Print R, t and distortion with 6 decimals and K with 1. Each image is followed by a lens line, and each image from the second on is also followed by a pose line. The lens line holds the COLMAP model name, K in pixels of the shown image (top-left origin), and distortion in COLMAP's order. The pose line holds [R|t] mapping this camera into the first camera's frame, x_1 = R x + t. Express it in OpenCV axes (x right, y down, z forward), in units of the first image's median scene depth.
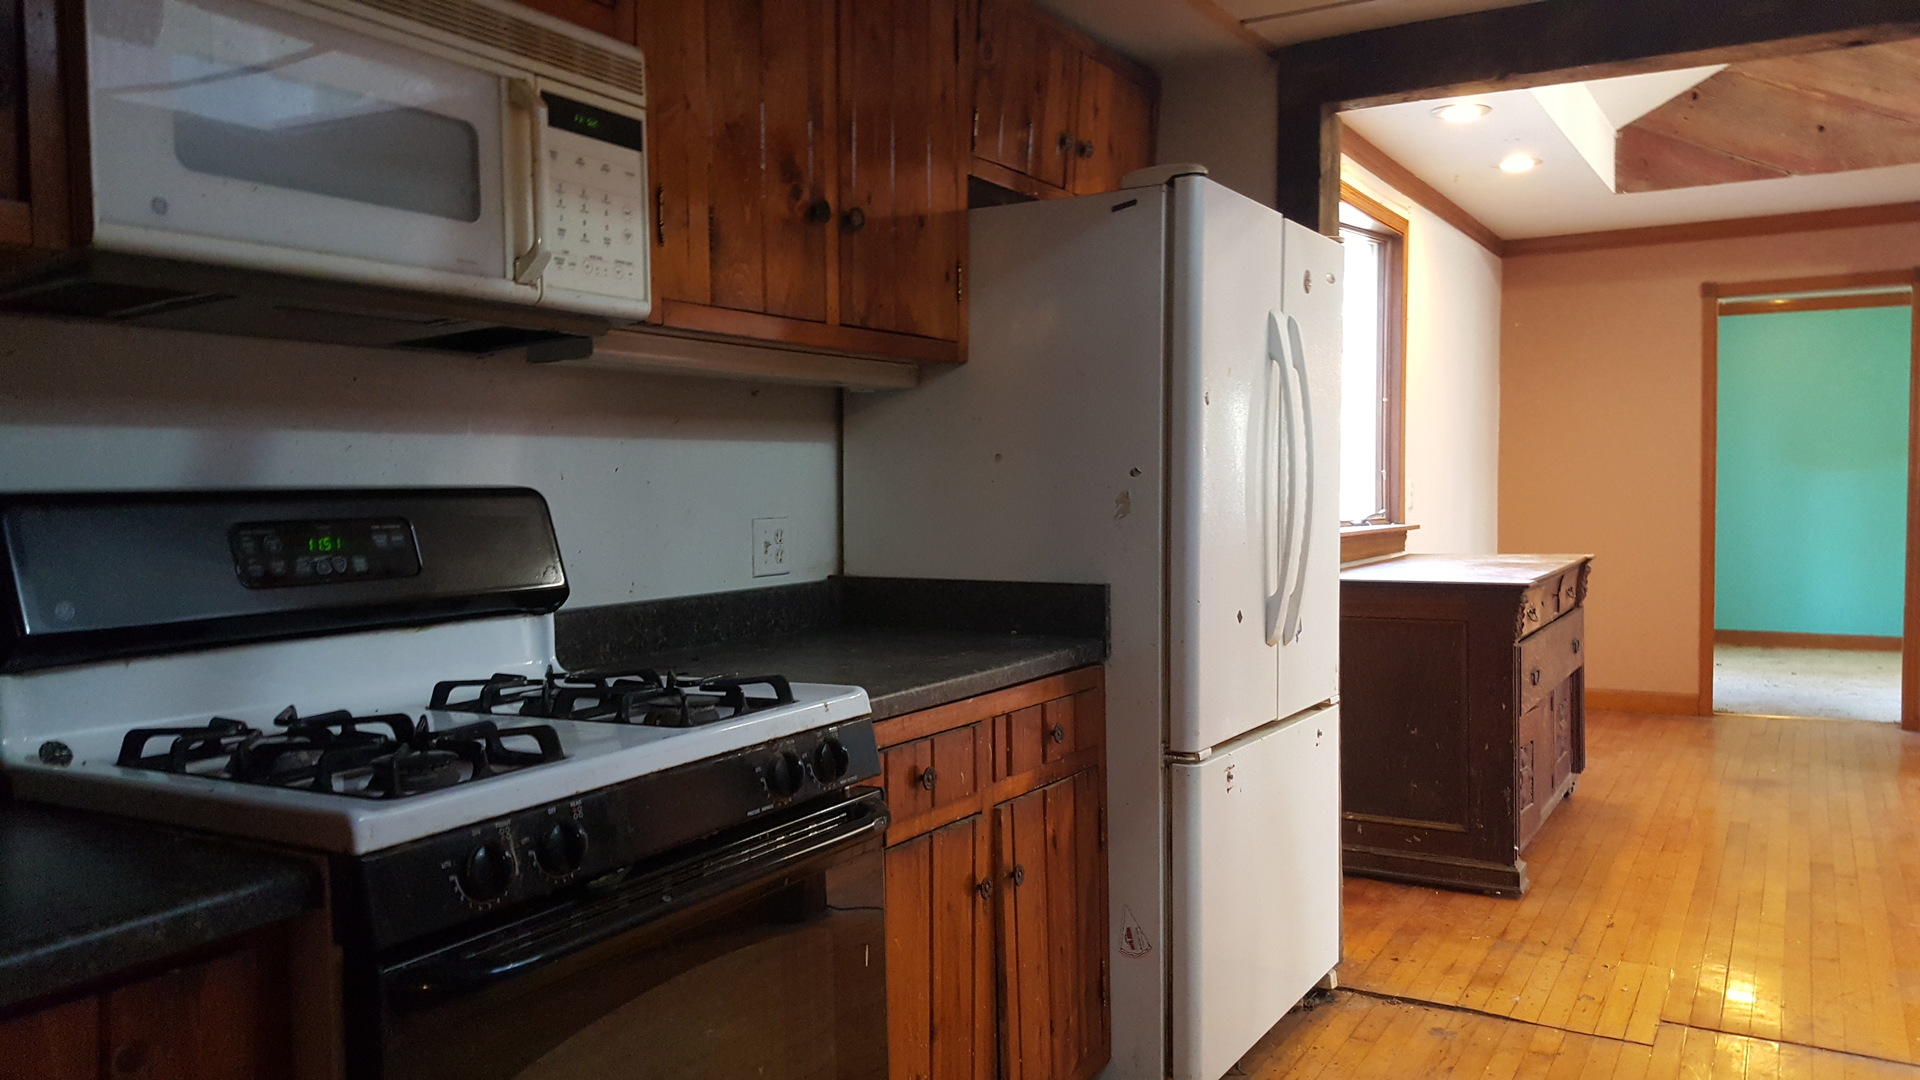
lens RADIAL K [[1404.1, 0, 948.0], [0, 1404.1, 528.9], [0, 0, 1]] dist [0.119975, -0.144861]
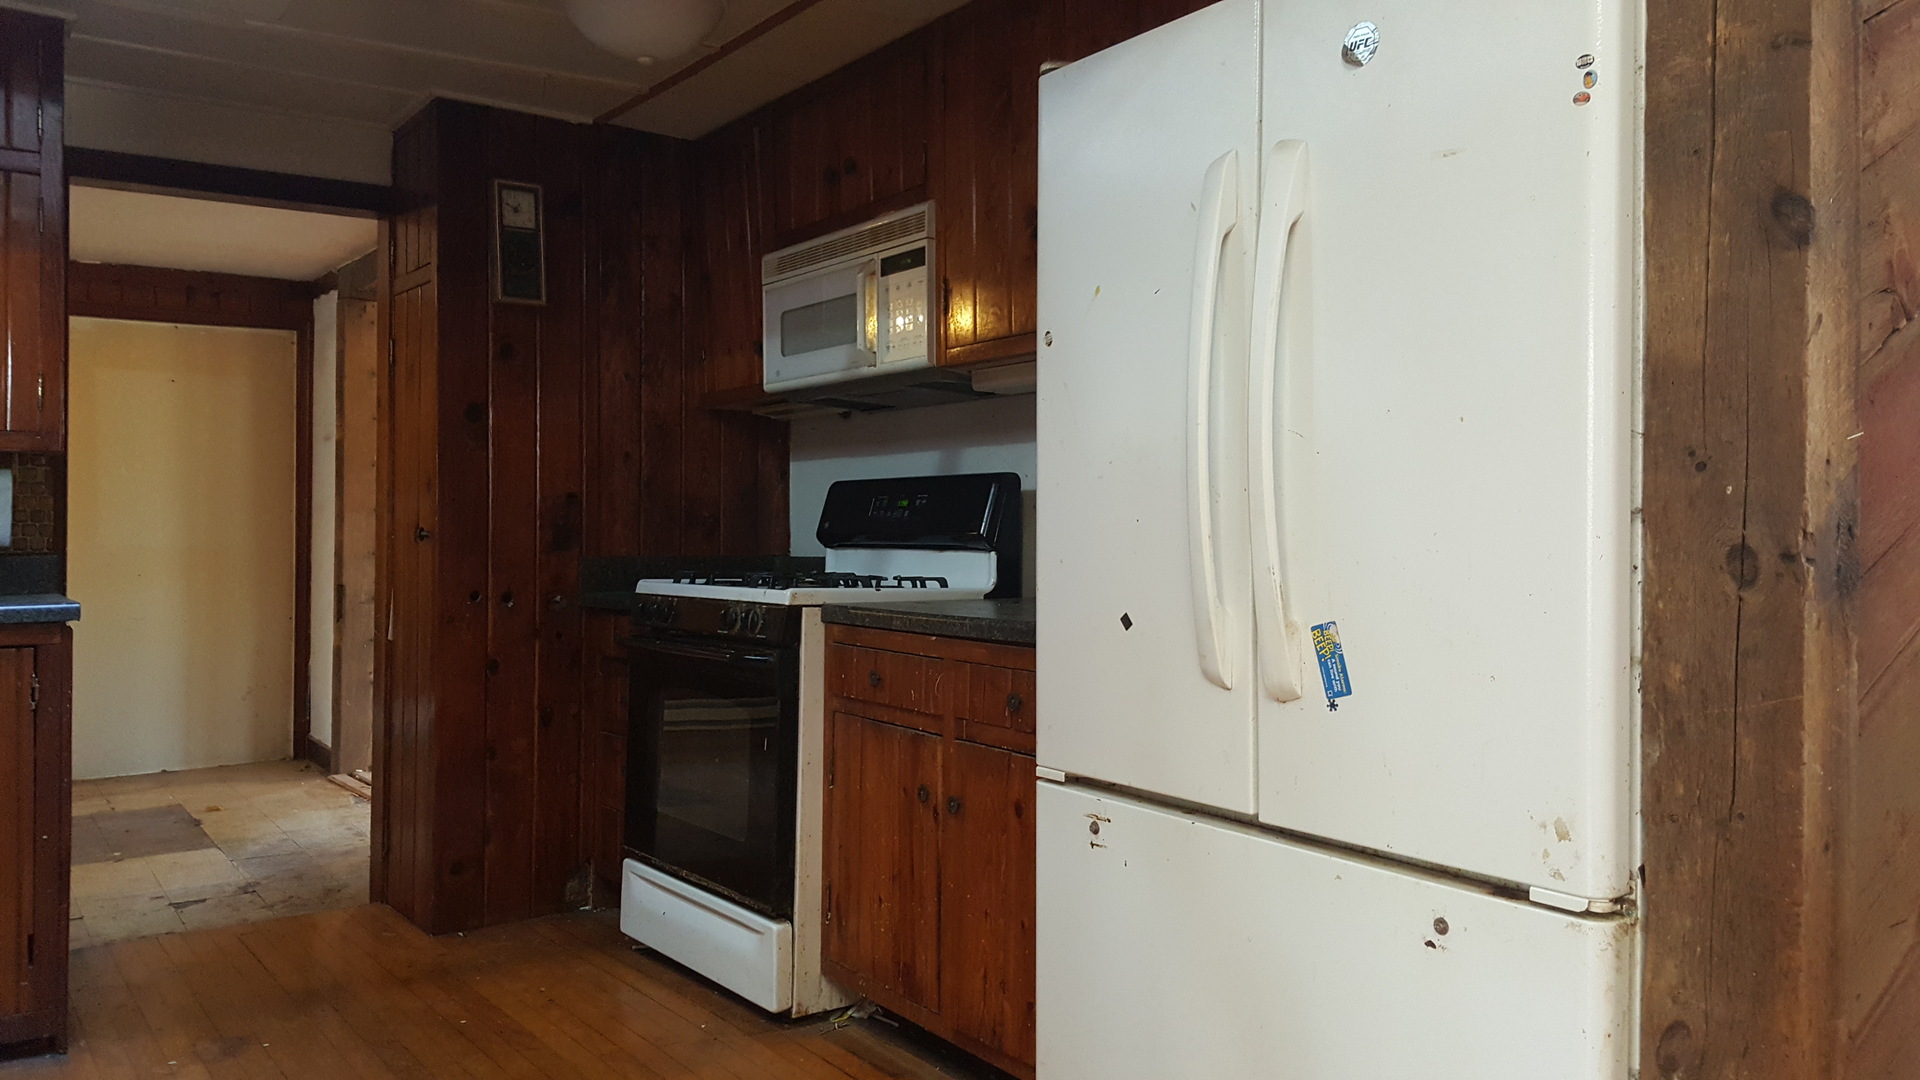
lens RADIAL K [[1404.1, 0, 950.2], [0, 1404.1, 542.7], [0, 0, 1]] dist [0.119975, -0.144861]
pose [[-0.386609, 0.009520, -0.922194, 0.781465], [-0.037753, 0.998945, 0.026139, 0.005498], [0.921471, 0.044921, -0.385842, 1.028179]]
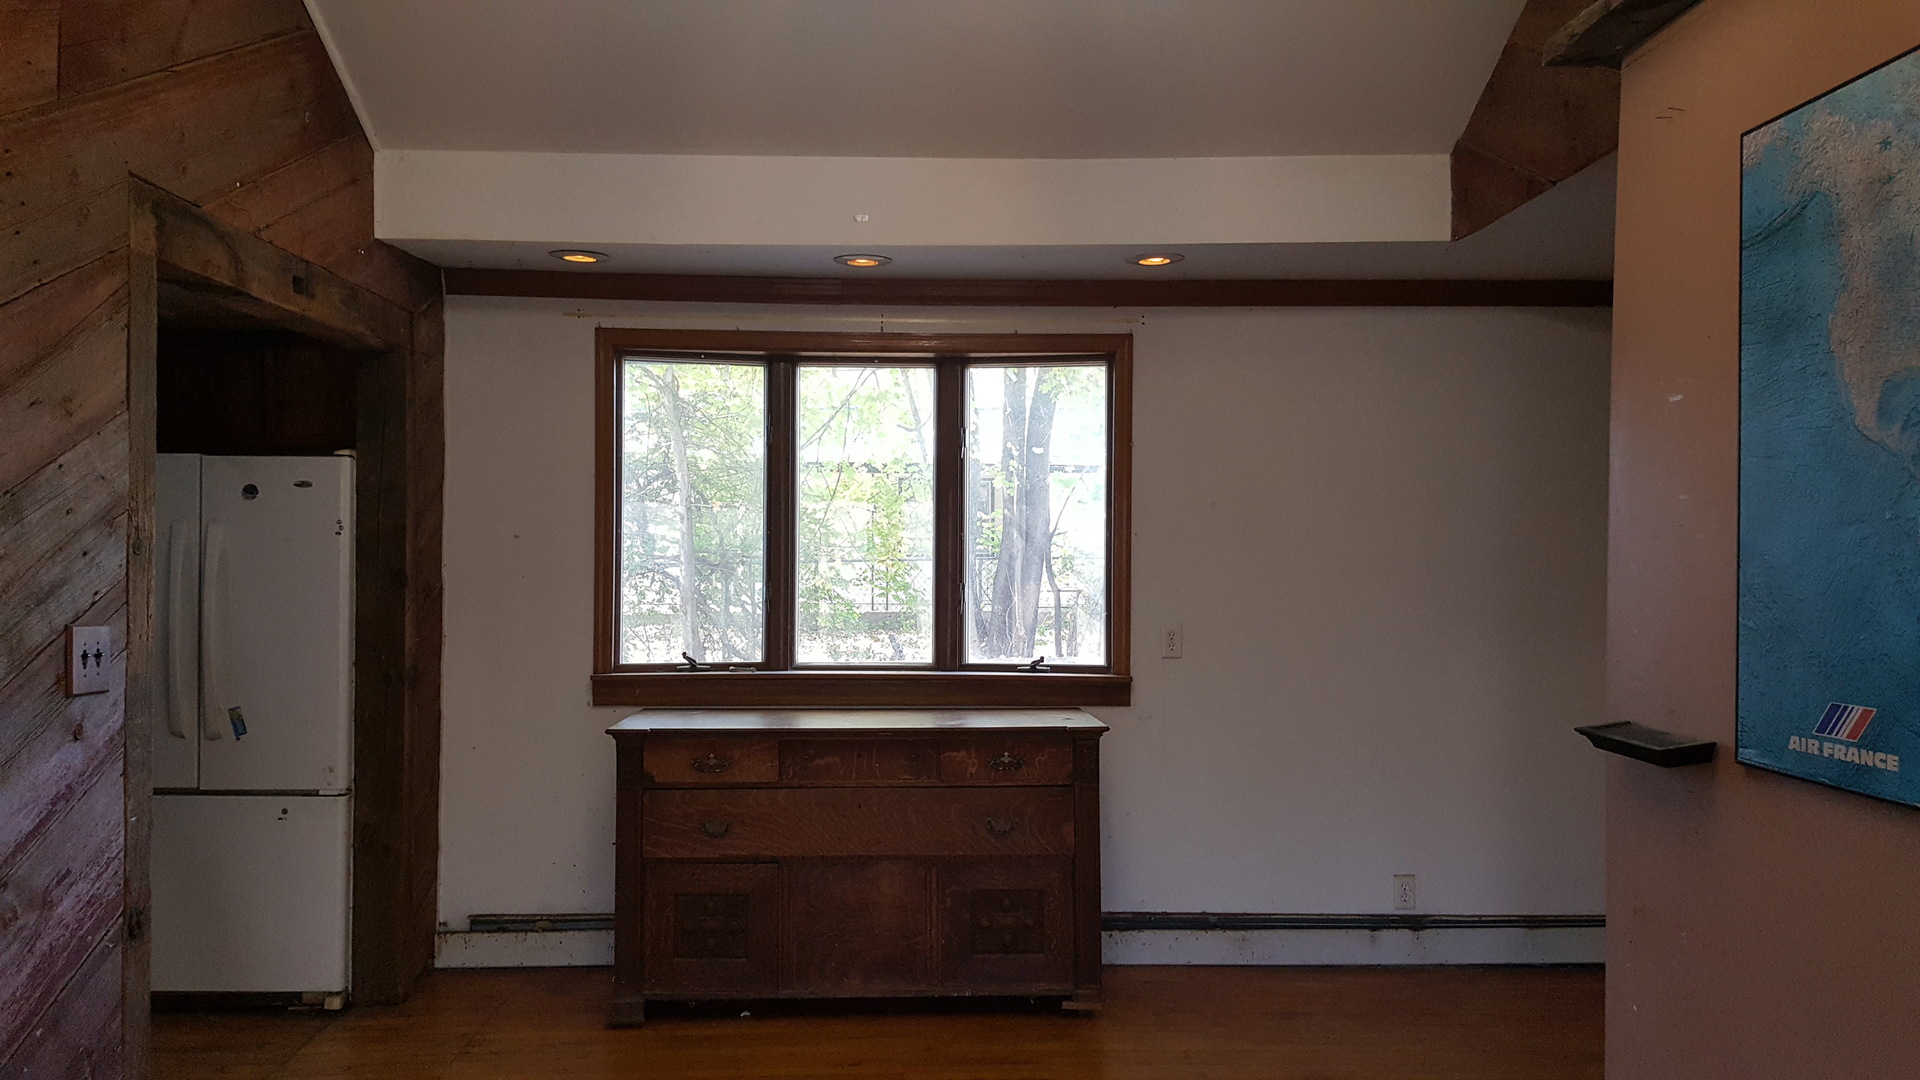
lens RADIAL K [[1404.1, 0, 930.2], [0, 1404.1, 543.3], [0, 0, 1]] dist [0.119975, -0.144861]
pose [[0.542398, -0.010237, -0.840060, 1.793290], [-0.034626, 0.998804, -0.034529, -0.092244], [0.839408, 0.047816, 0.541394, 0.756812]]
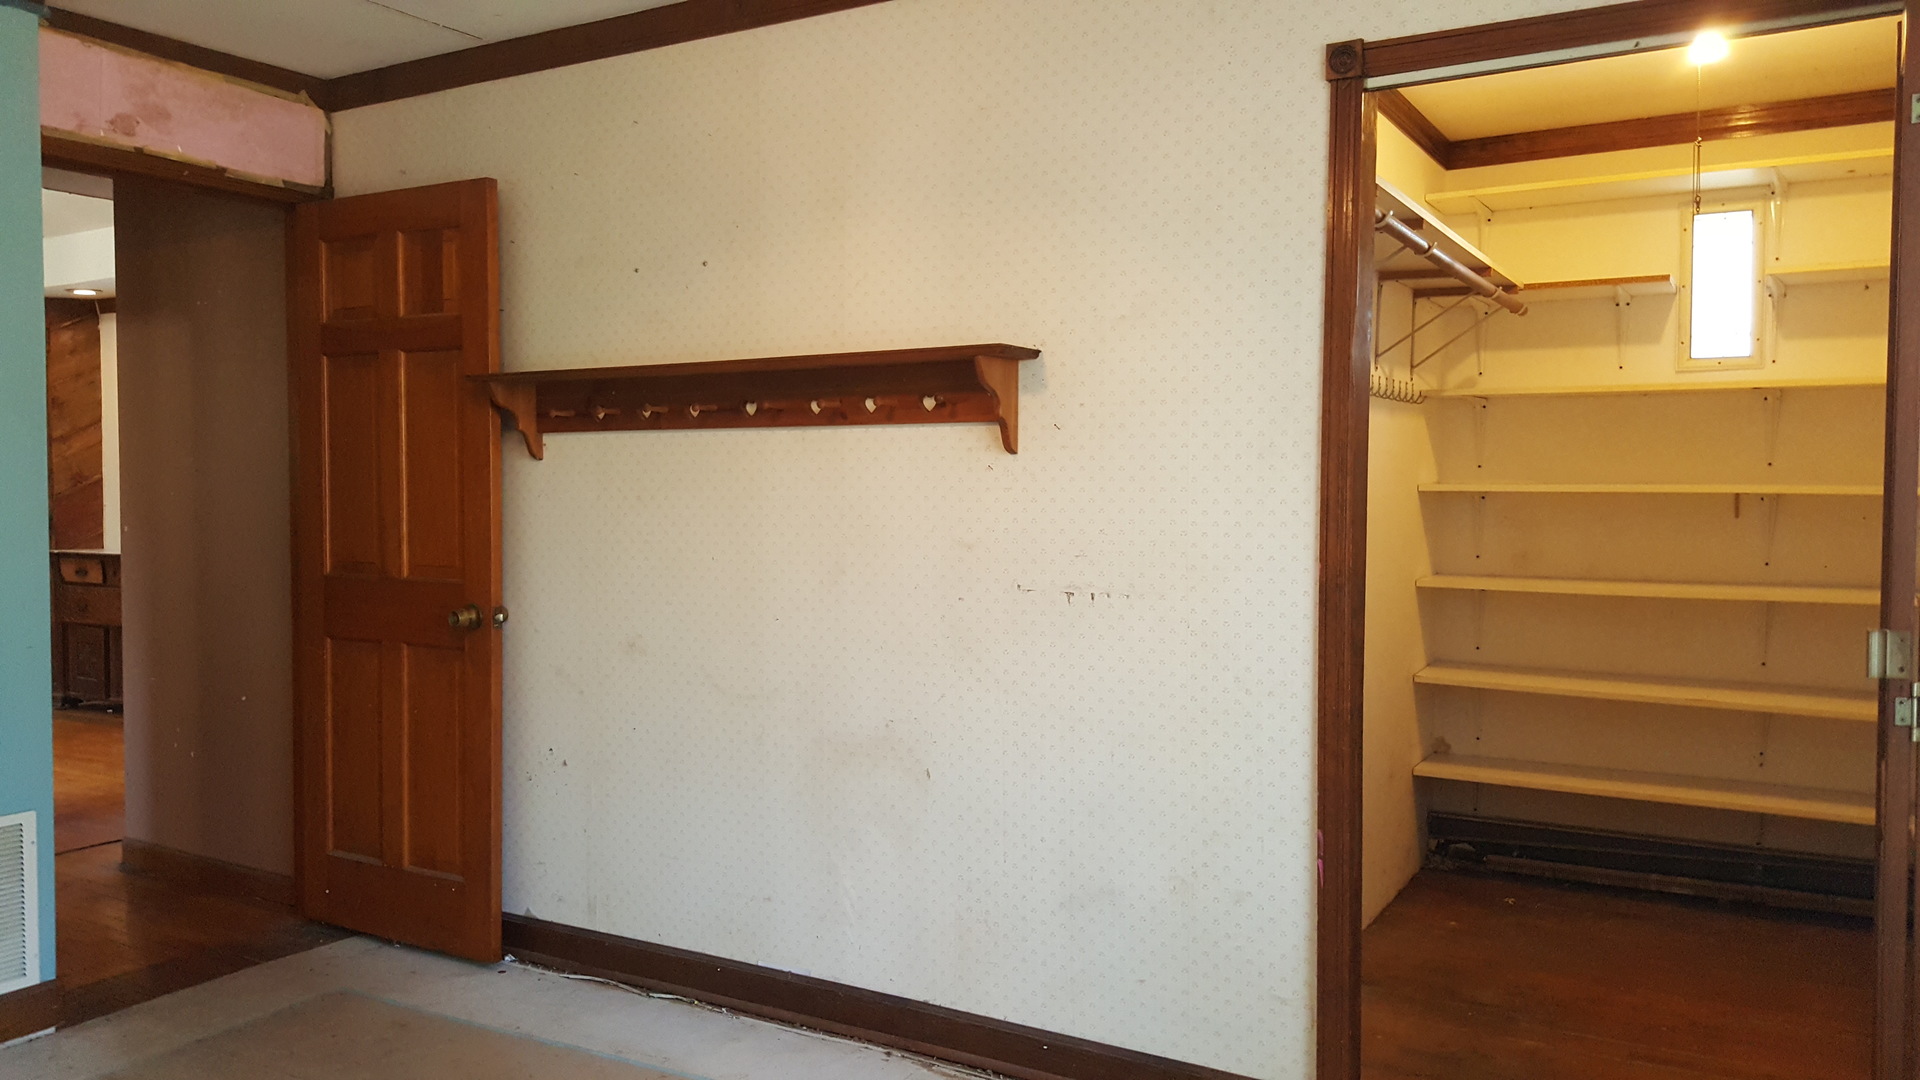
lens RADIAL K [[1404.1, 0, 959.7], [0, 1404.1, 537.3], [0, 0, 1]] dist [0.119975, -0.144861]
pose [[0.026611, 0.039867, -0.998851, 3.089024], [-0.039885, 0.998451, 0.038788, -0.139593], [0.998850, 0.038807, 0.028160, 2.780058]]
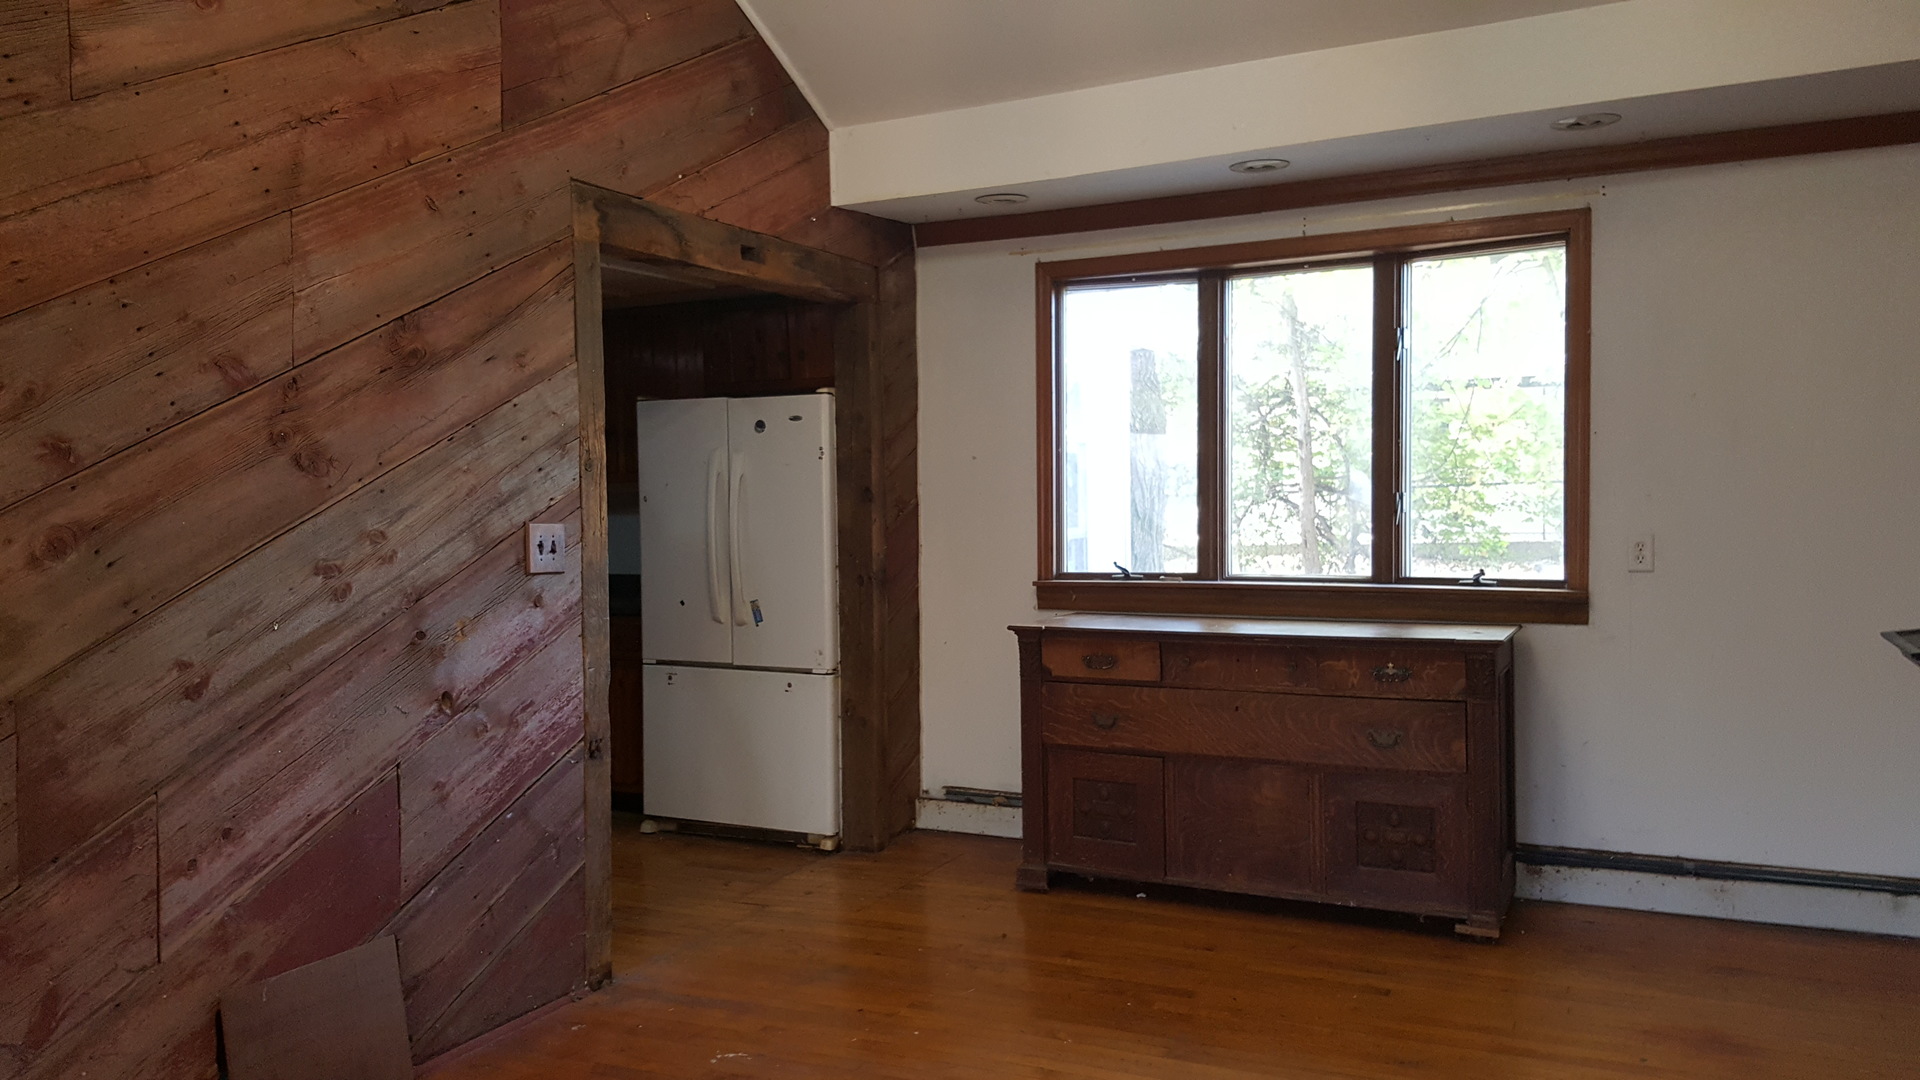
lens RADIAL K [[1404.1, 0, 939.6], [0, 1404.1, 538.3], [0, 0, 1]] dist [0.119975, -0.144861]
pose [[0.083101, 0.024784, -0.996233, 1.969667], [-0.024251, 0.999445, 0.022841, -0.076374], [0.996246, 0.022261, 0.083656, 1.034278]]
